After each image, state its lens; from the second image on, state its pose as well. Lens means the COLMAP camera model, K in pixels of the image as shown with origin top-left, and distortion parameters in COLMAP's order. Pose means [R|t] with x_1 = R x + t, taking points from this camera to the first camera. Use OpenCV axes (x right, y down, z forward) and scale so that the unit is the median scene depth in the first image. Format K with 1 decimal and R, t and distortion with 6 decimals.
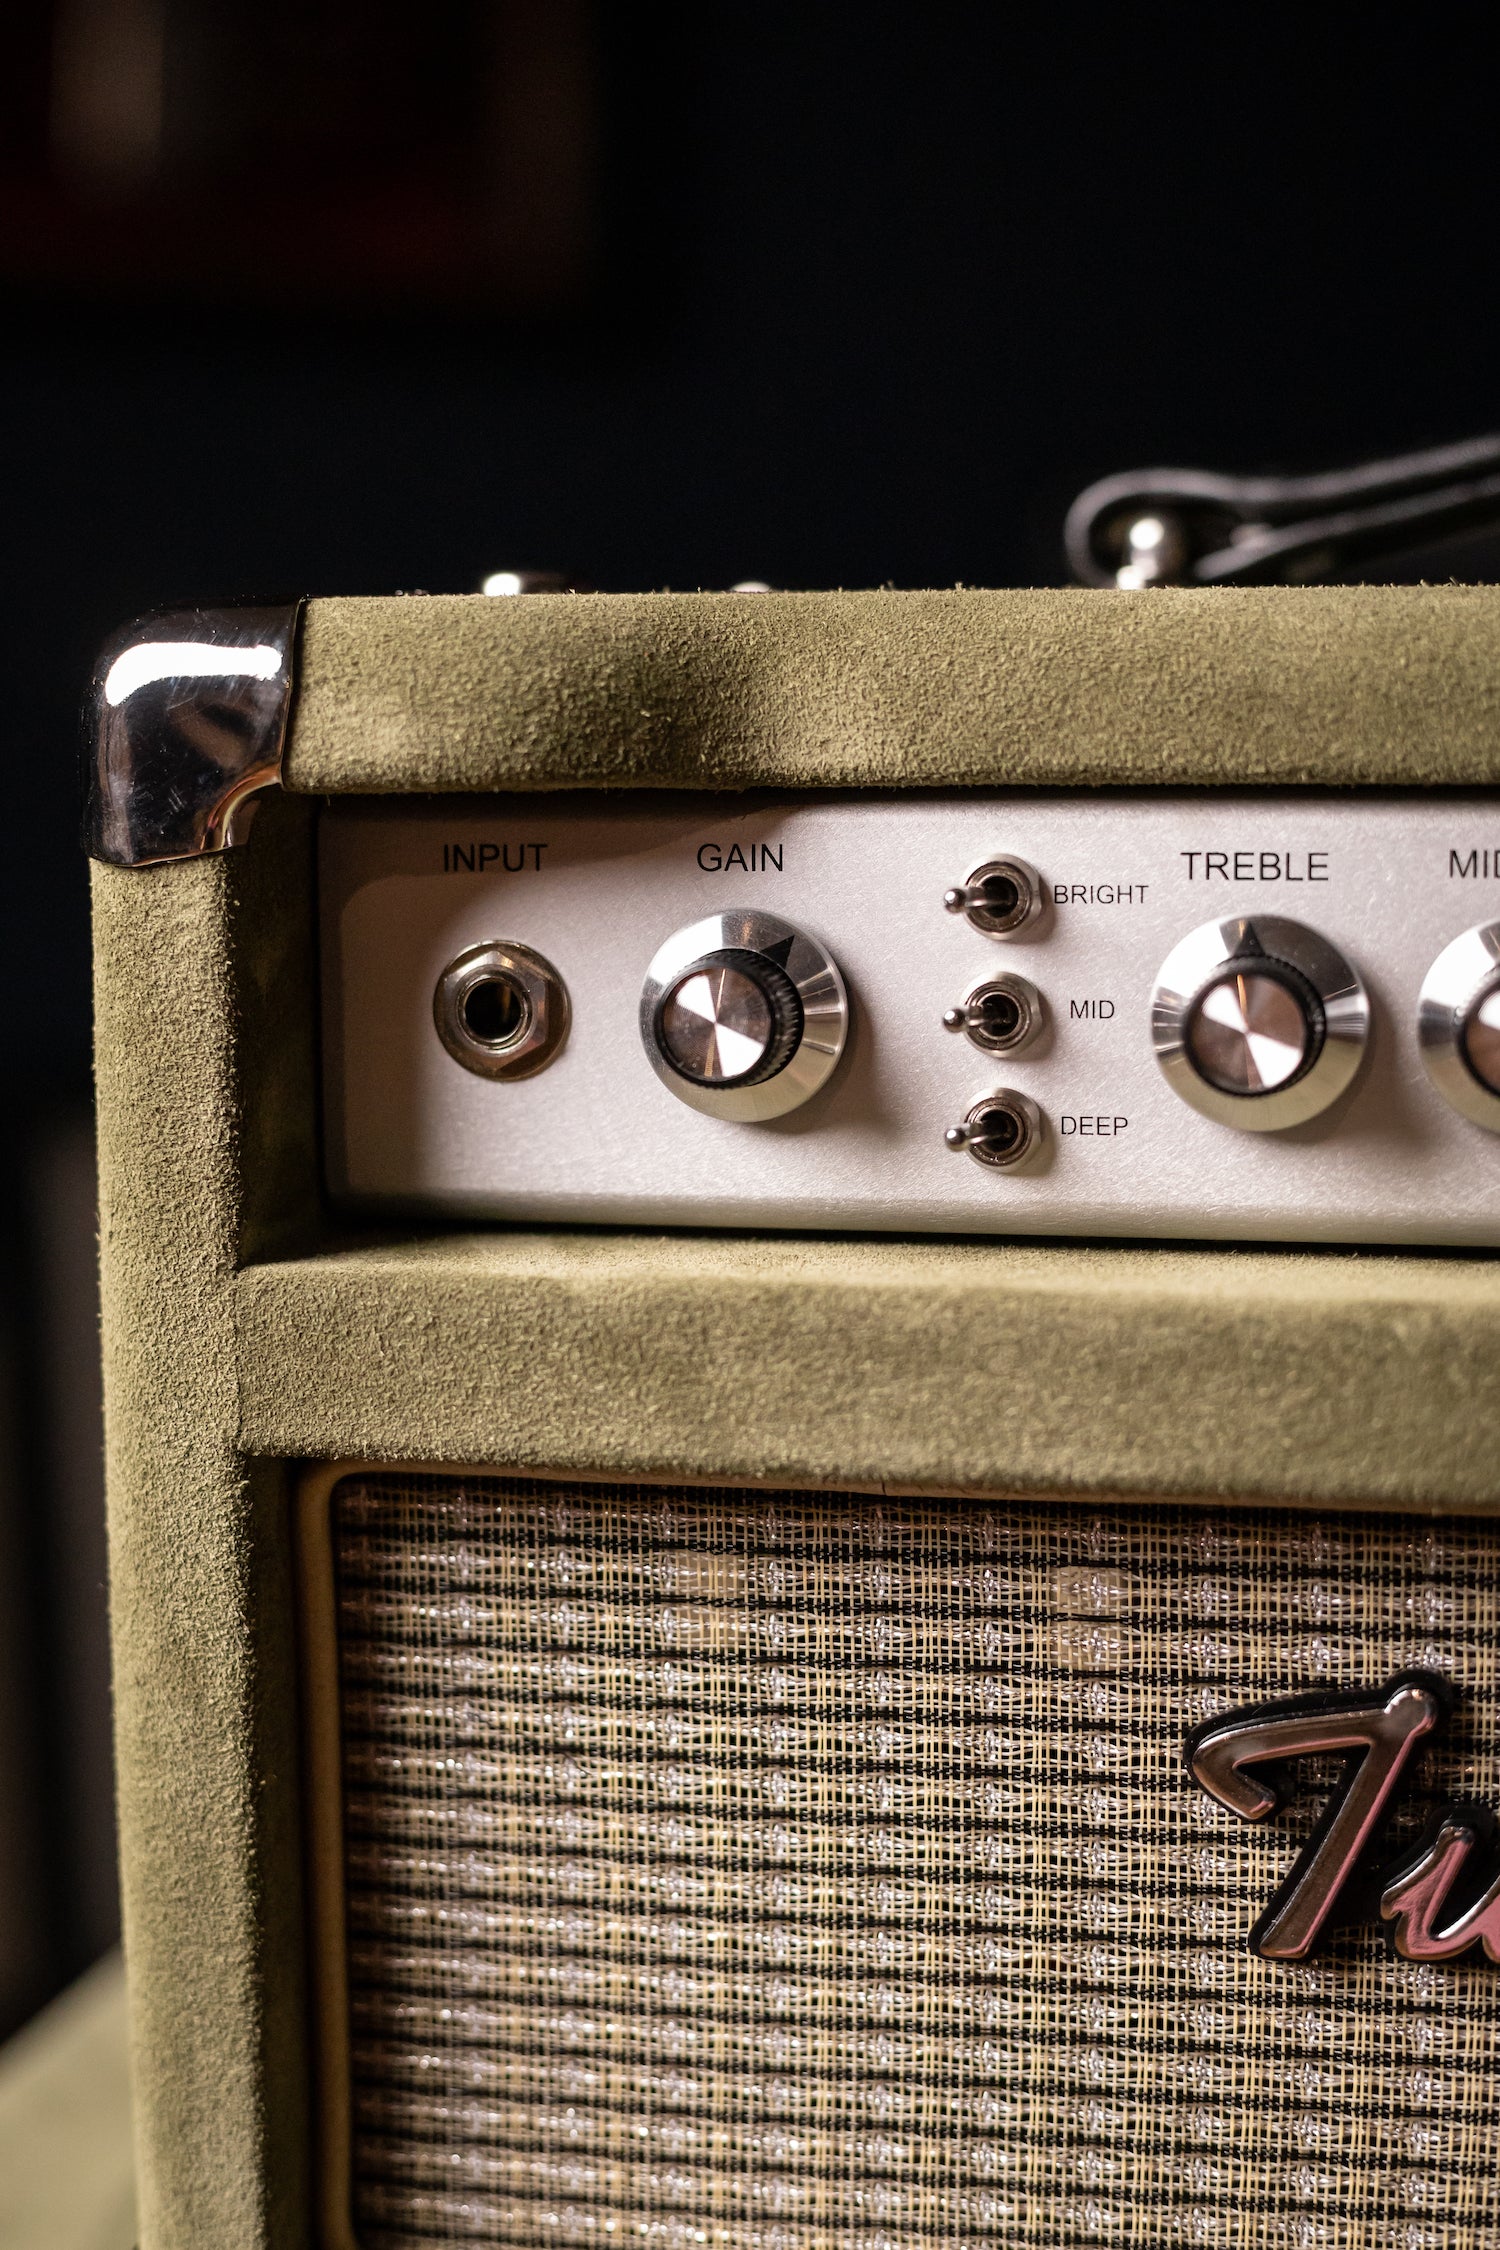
lens RADIAL K [[3693.2, 0, 750.0], [0, 3693.2, 1125.0], [0, 0, 1]] dist [-0.158788, -0.091586]
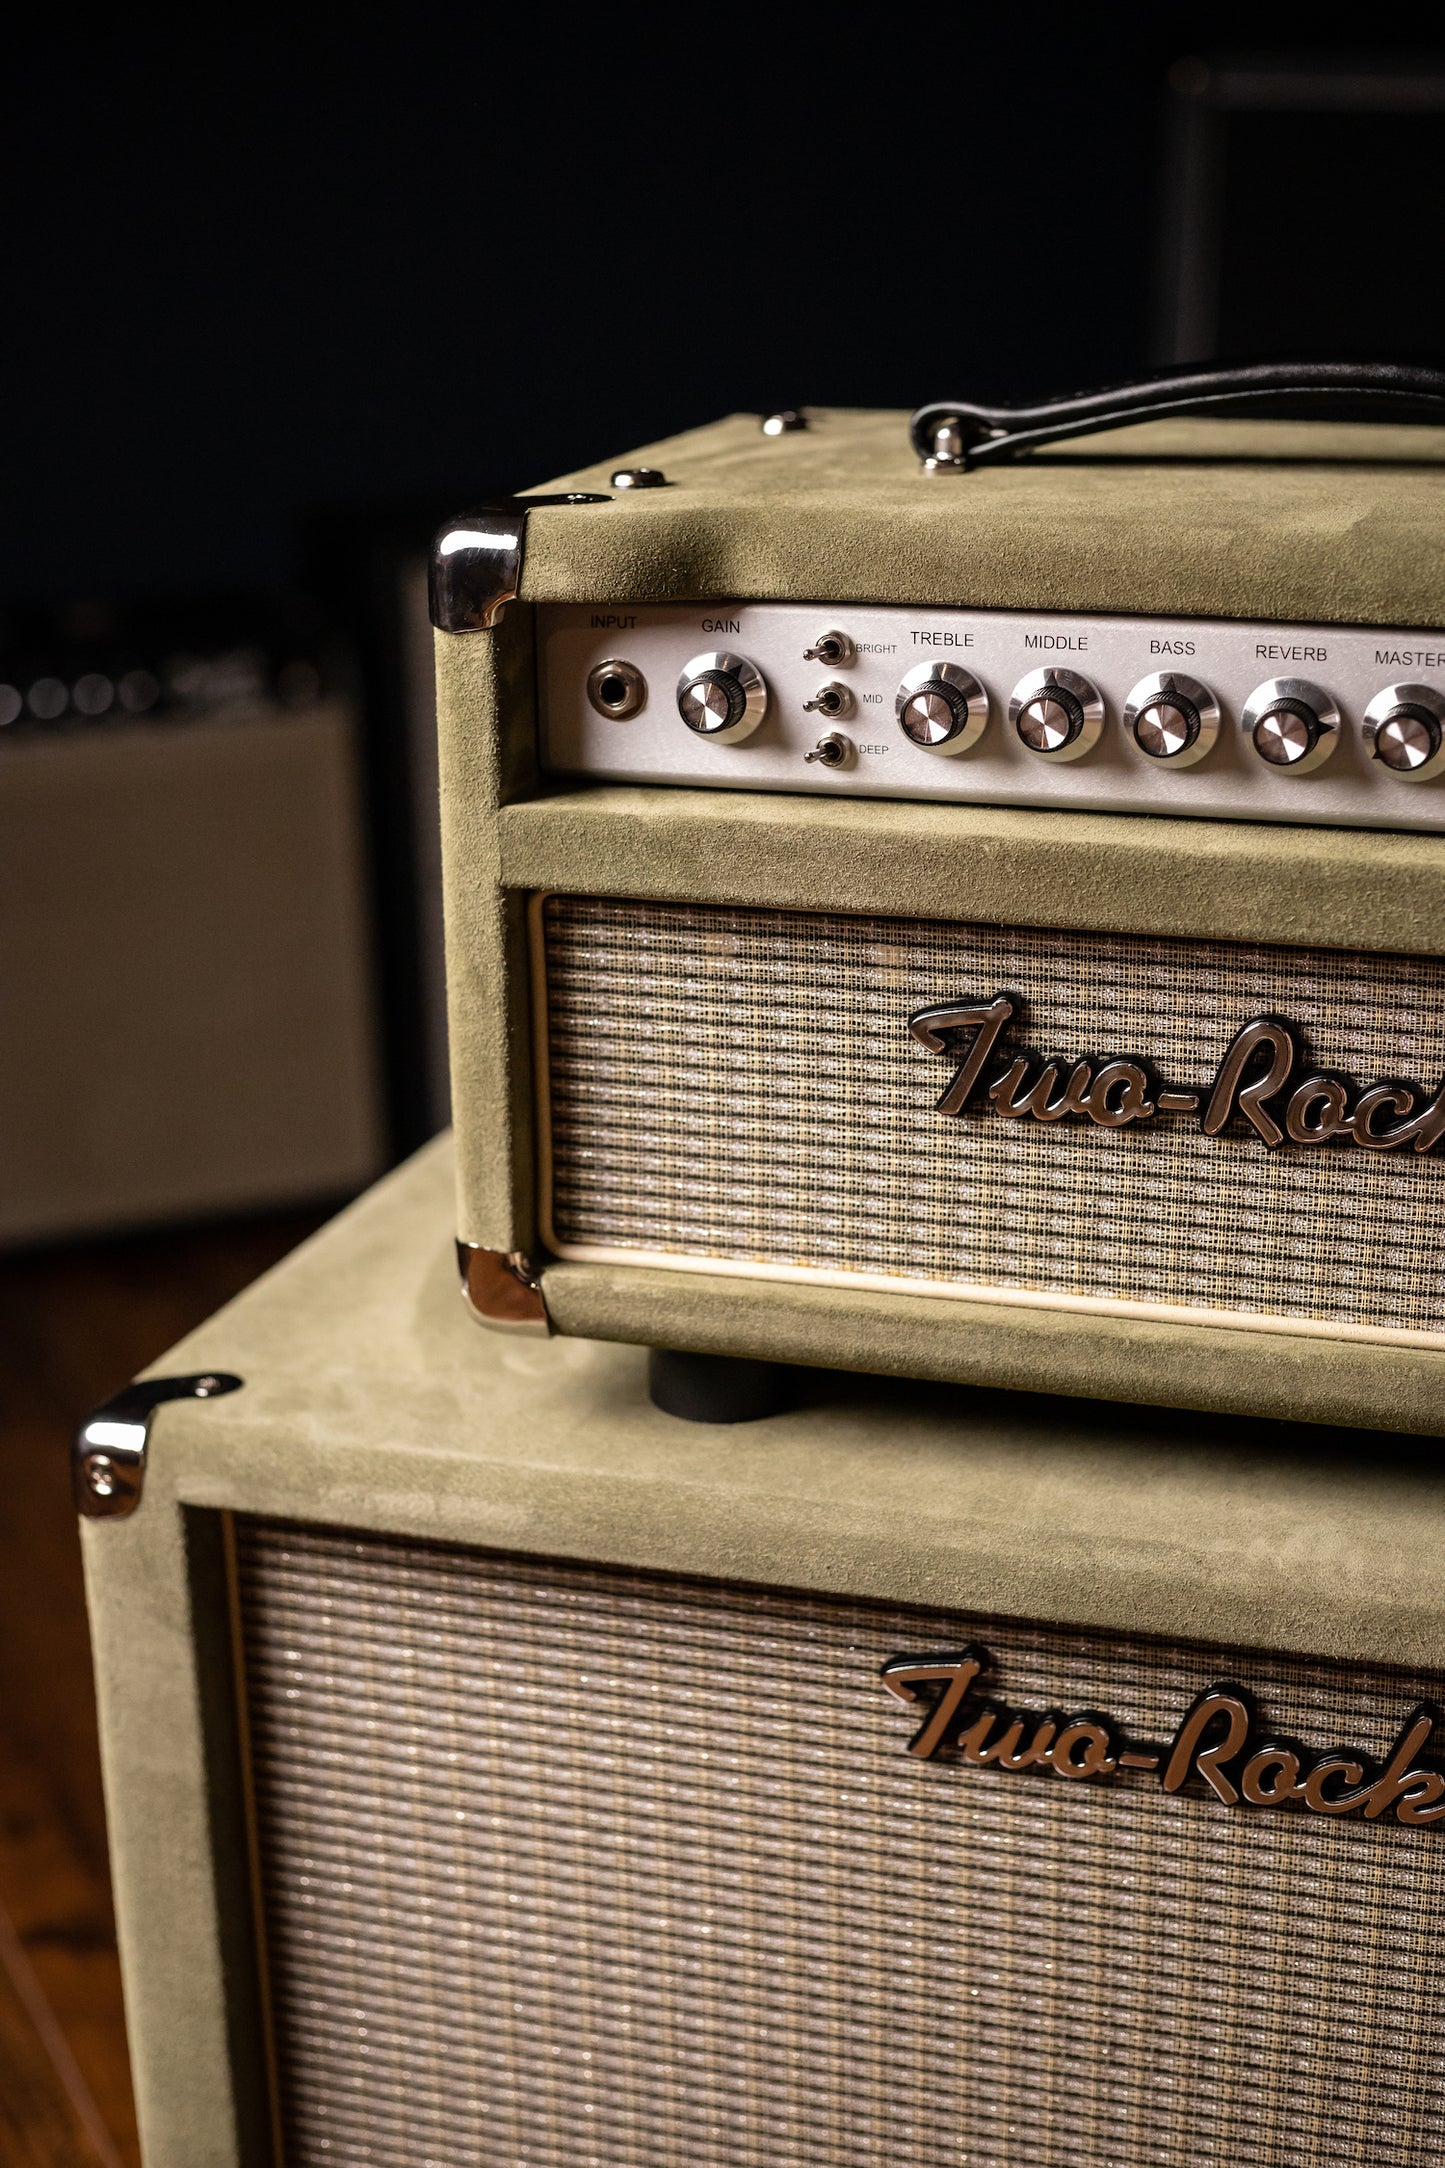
lens RADIAL K [[3272.2, 0, 722.5], [0, 3272.2, 1084.0], [0, 0, 1]] dist [-0.135225, 0.015172]
pose [[0.996048, 0.020637, -0.086391, 0.175233], [-0.003714, 0.981460, 0.191633, -0.179260], [0.088744, -0.190555, 0.977657, -0.993344]]
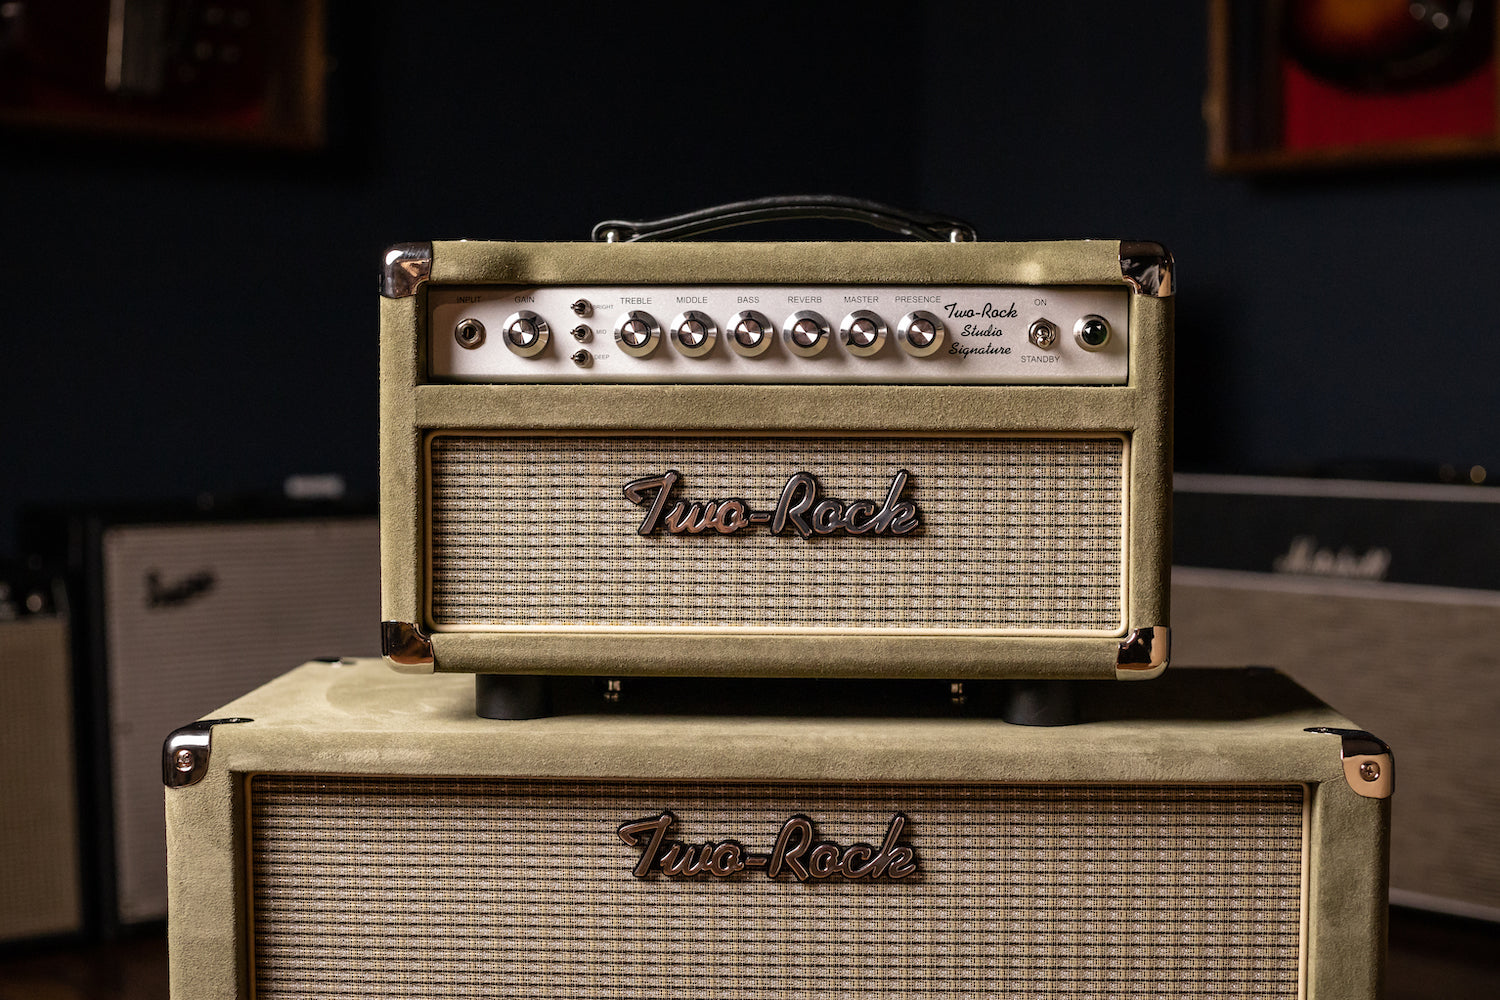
lens RADIAL K [[2264.0, 0, 750.0], [0, 2264.0, 500.0], [0, 0, 1]] dist [-0.135225, 0.015172]
pose [[0.983421, 0.001402, 0.181331, -0.234950], [0.010588, 0.997820, -0.065138, 0.360791], [-0.181027, 0.065978, 0.981263, -1.782684]]
